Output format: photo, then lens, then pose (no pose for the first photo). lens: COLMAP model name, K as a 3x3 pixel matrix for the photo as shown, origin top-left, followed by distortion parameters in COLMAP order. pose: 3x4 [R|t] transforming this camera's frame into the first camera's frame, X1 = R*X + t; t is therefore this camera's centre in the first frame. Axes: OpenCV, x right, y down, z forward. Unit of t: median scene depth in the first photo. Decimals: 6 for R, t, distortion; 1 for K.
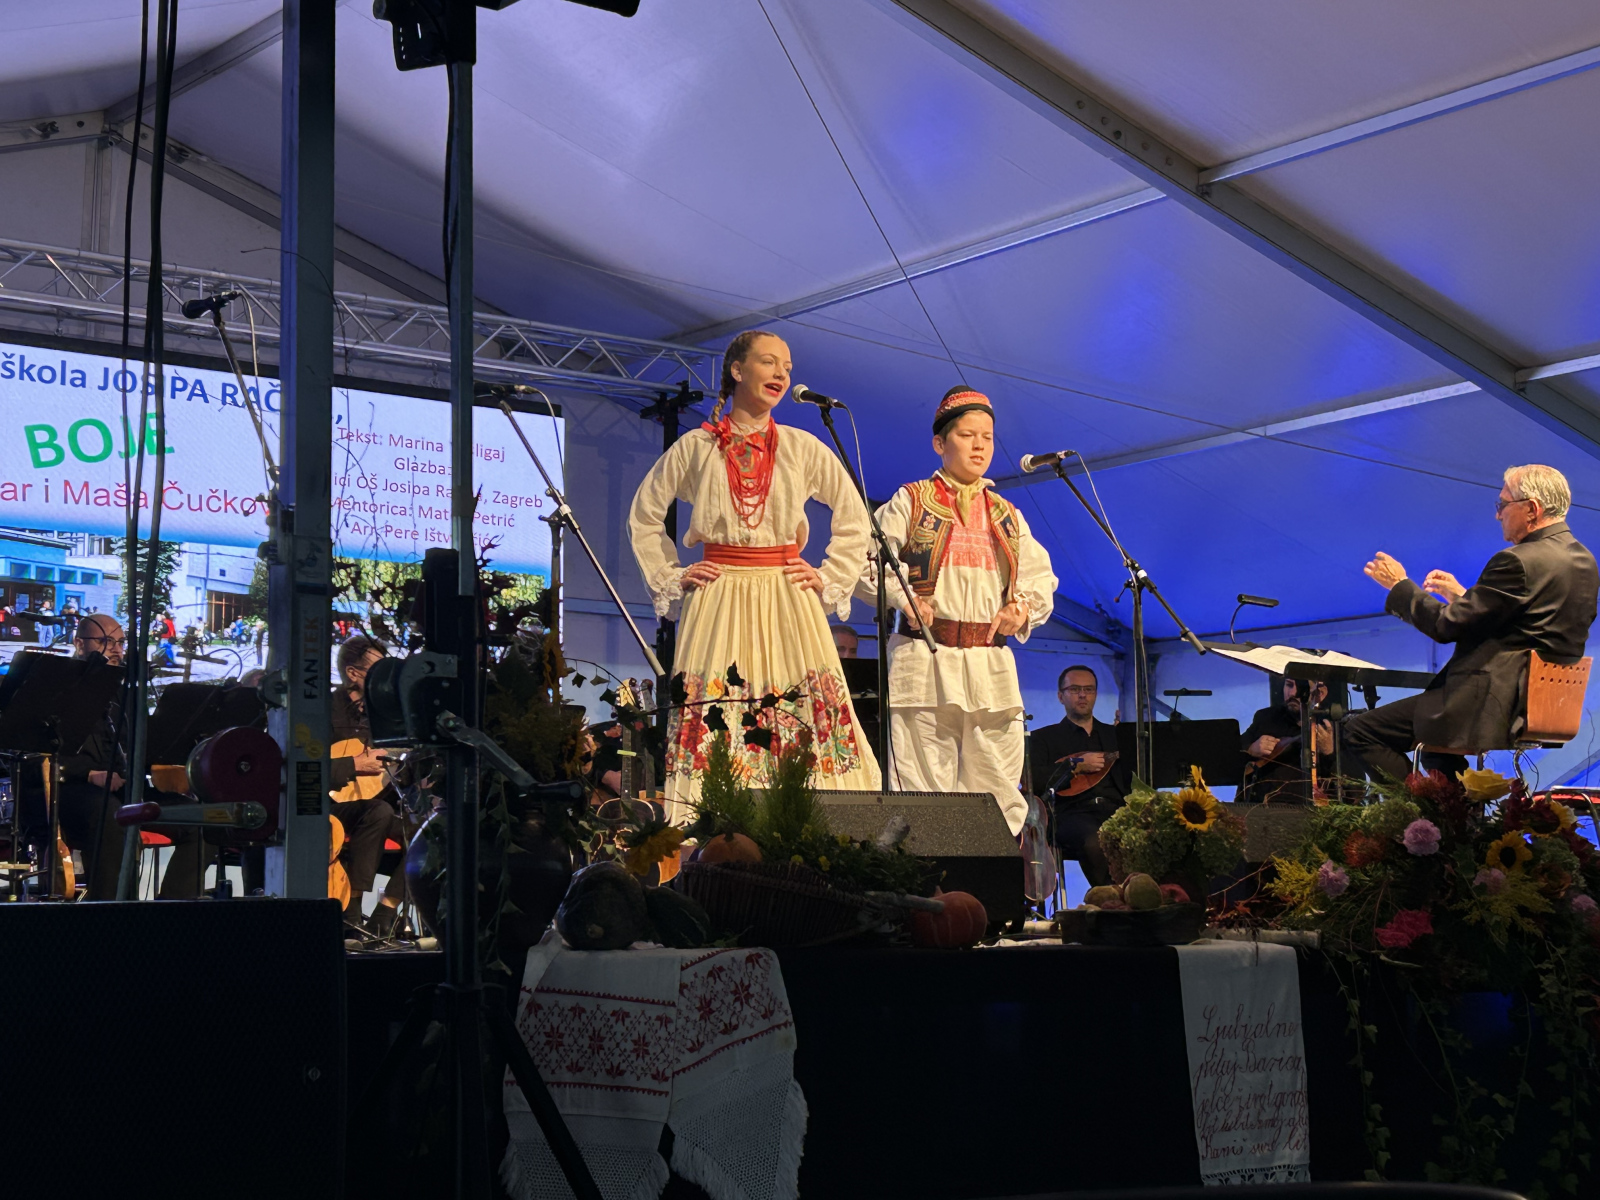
lens RADIAL K [[2696.3, 0, 787.2], [0, 2696.3, 589.4], [0, 0, 1]] dist [0.104422, 0.000000]
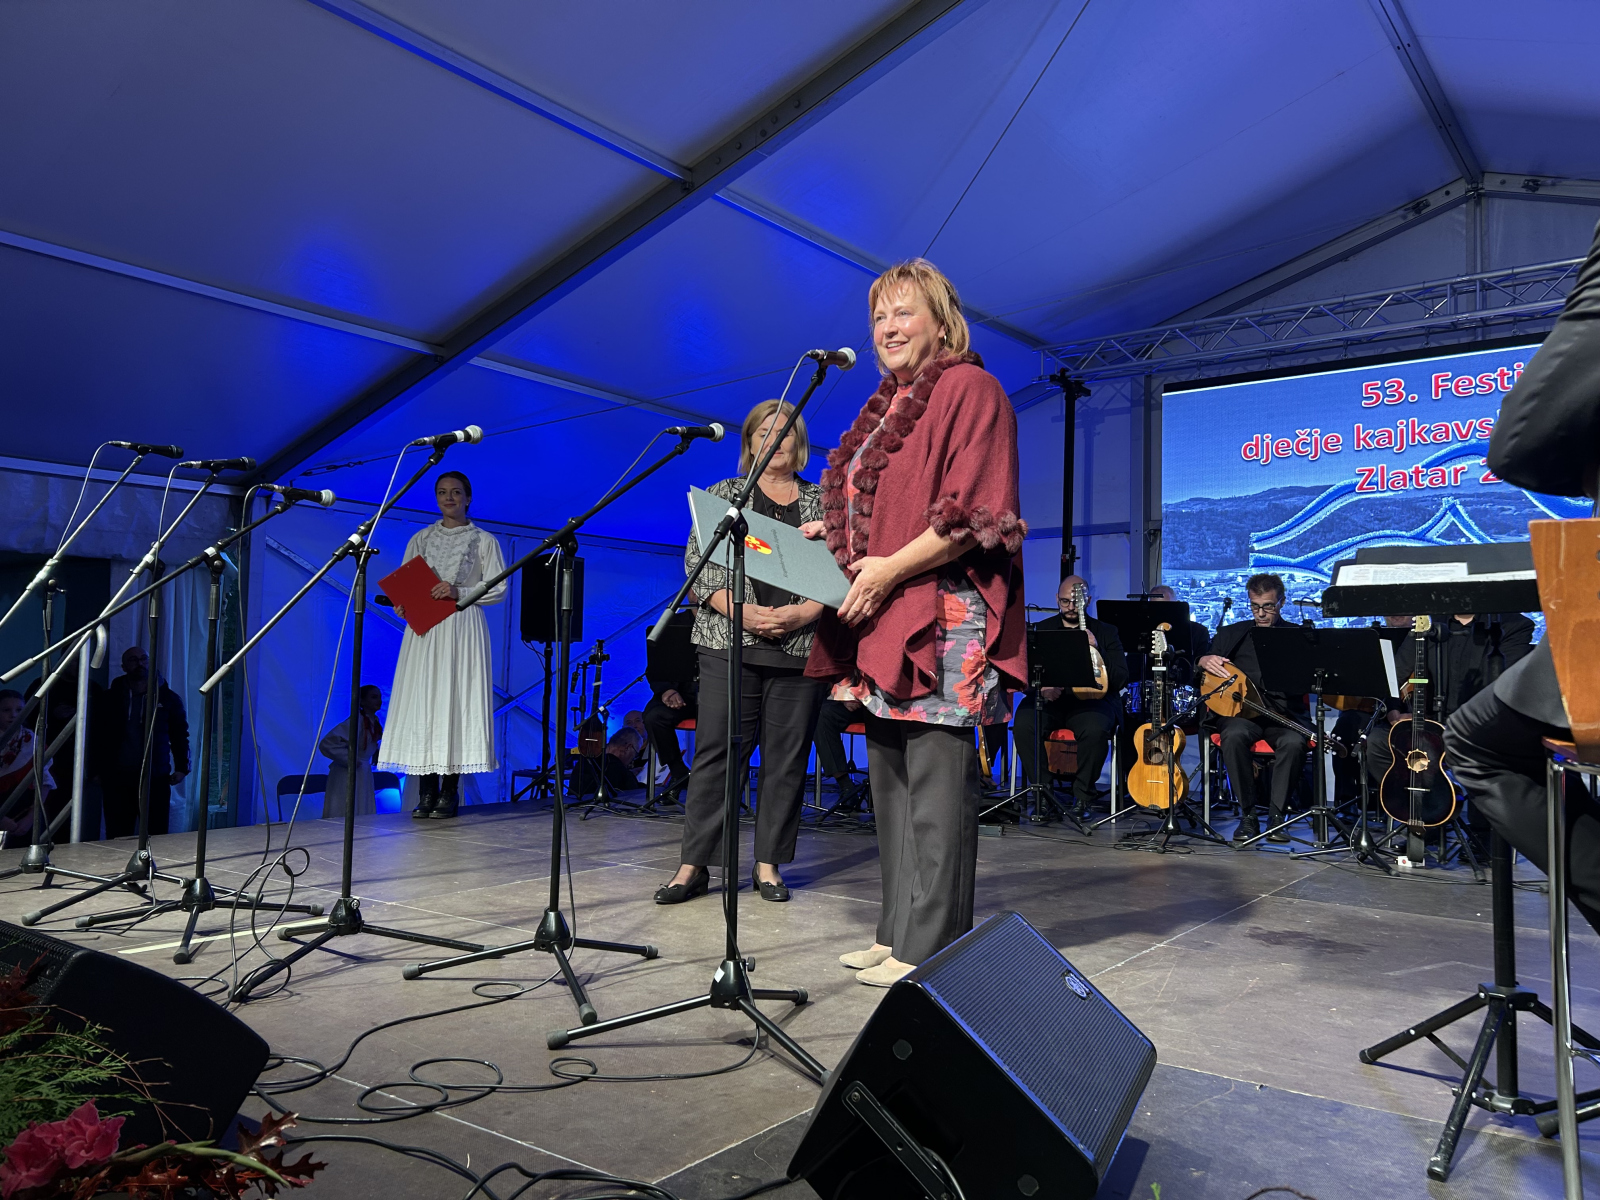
lens RADIAL K [[1205.2, 0, 793.1], [0, 1205.2, 588.2], [0, 0, 1]] dist [0.032585, -0.026514]
pose [[0.272280, -0.058995, -0.960408, 0.606245], [0.103948, 0.994081, -0.031594, 0.038029], [0.956587, -0.091230, 0.276801, 1.268210]]
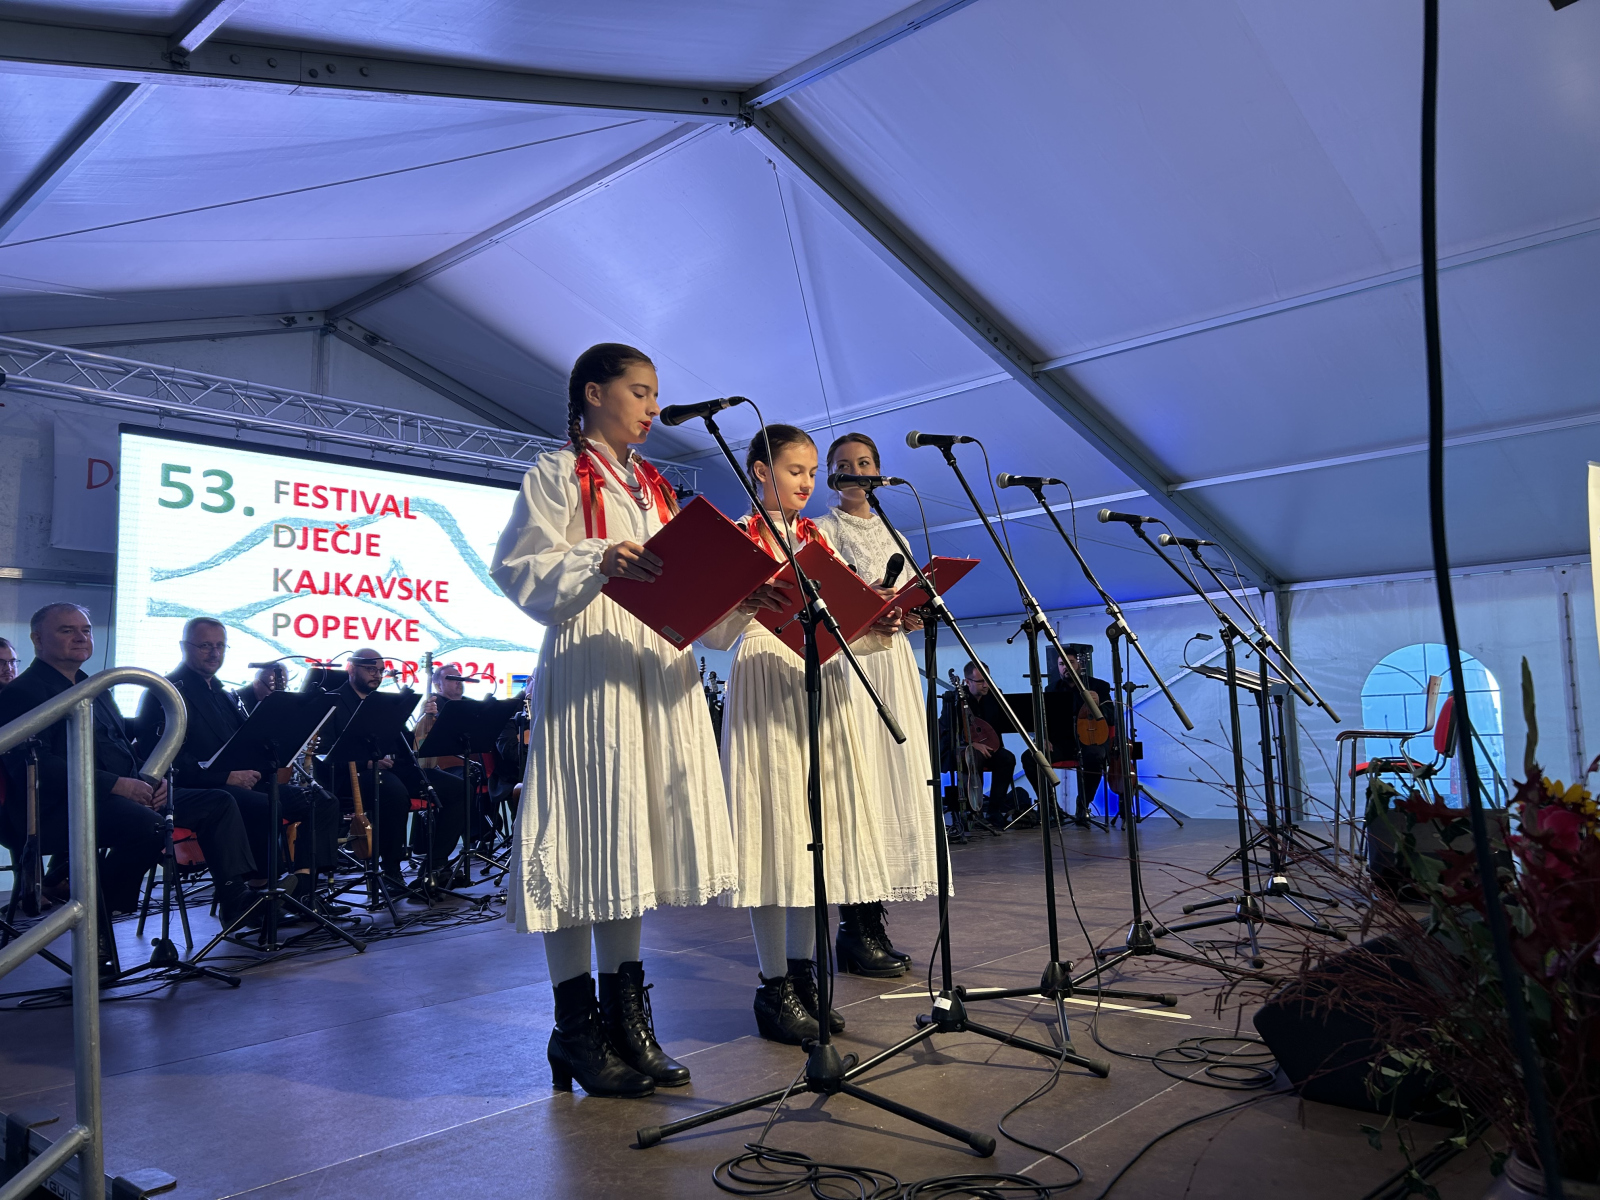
lens RADIAL K [[1205.2, 0, 805.6], [0, 1205.2, 608.1], [0, 0, 1]] dist [0.032585, -0.026514]
pose [[0.982779, -0.006123, 0.184682, -0.273757], [0.000974, 0.999609, 0.027957, -0.052360], [-0.184781, -0.027296, 0.982401, 0.619658]]
